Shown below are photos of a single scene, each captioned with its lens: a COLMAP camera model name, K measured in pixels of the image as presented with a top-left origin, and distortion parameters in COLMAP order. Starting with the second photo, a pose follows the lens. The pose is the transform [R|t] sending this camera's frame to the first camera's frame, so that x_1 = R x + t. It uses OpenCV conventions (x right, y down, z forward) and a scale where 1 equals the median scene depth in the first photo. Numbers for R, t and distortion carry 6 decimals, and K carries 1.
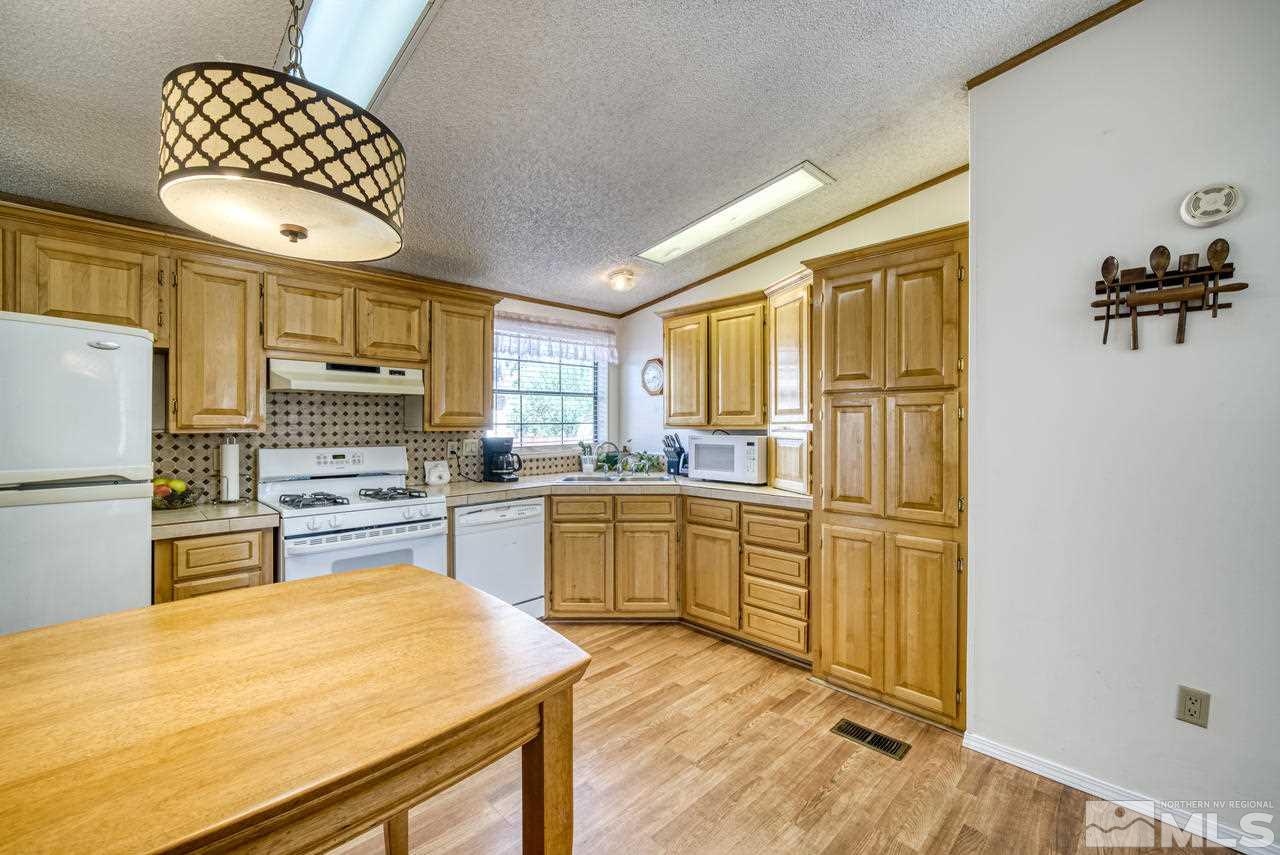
lens RADIAL K [[517.3, 0, 636.0], [0, 517.3, 426.1], [0, 0, 1]] dist [-0.009744, 0.000127]
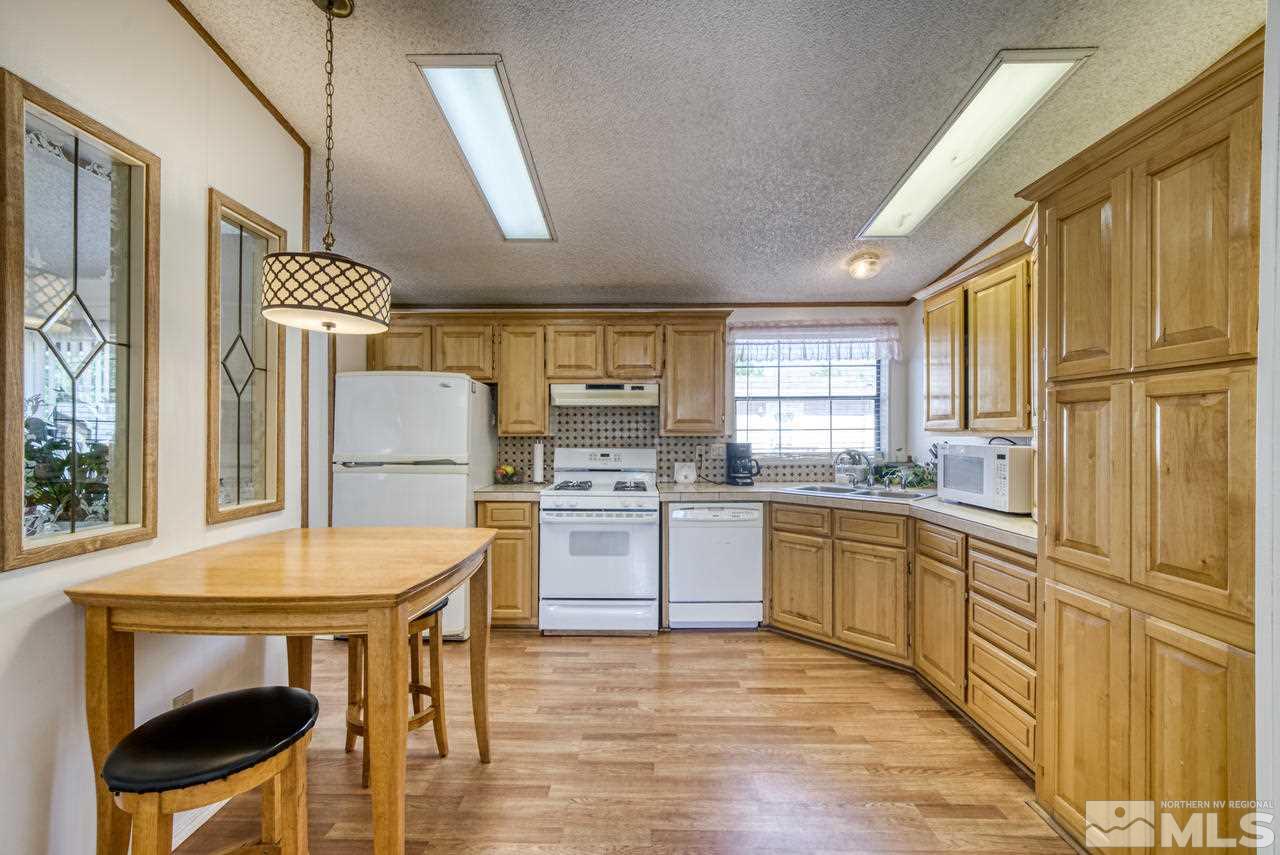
lens RADIAL K [[517.3, 0, 637.2], [0, 517.3, 433.7], [0, 0, 1]] dist [-0.009744, 0.000127]
pose [[0.702077, 0.003379, -0.712093, 0.438843], [-0.002264, 0.999994, 0.002514, 0.001581], [0.712097, -0.000153, 0.702081, 0.150585]]
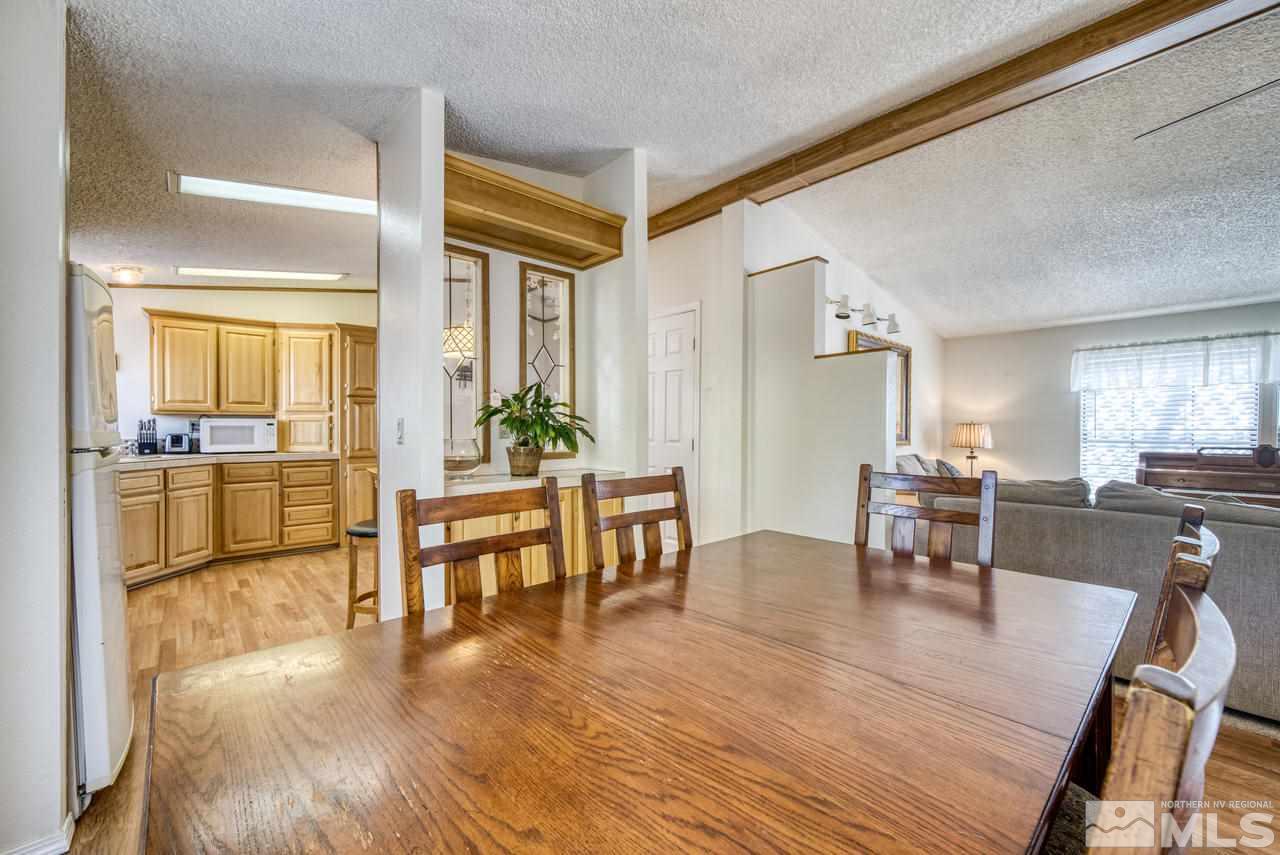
lens RADIAL K [[517.3, 0, 643.4], [0, 517.3, 427.0], [0, 0, 1]] dist [-0.009744, 0.000127]
pose [[0.045271, -0.008237, 0.998941, -1.406865], [-0.001349, 0.999965, 0.008307, 0.032982], [-0.998974, -0.001724, 0.045258, -0.162201]]
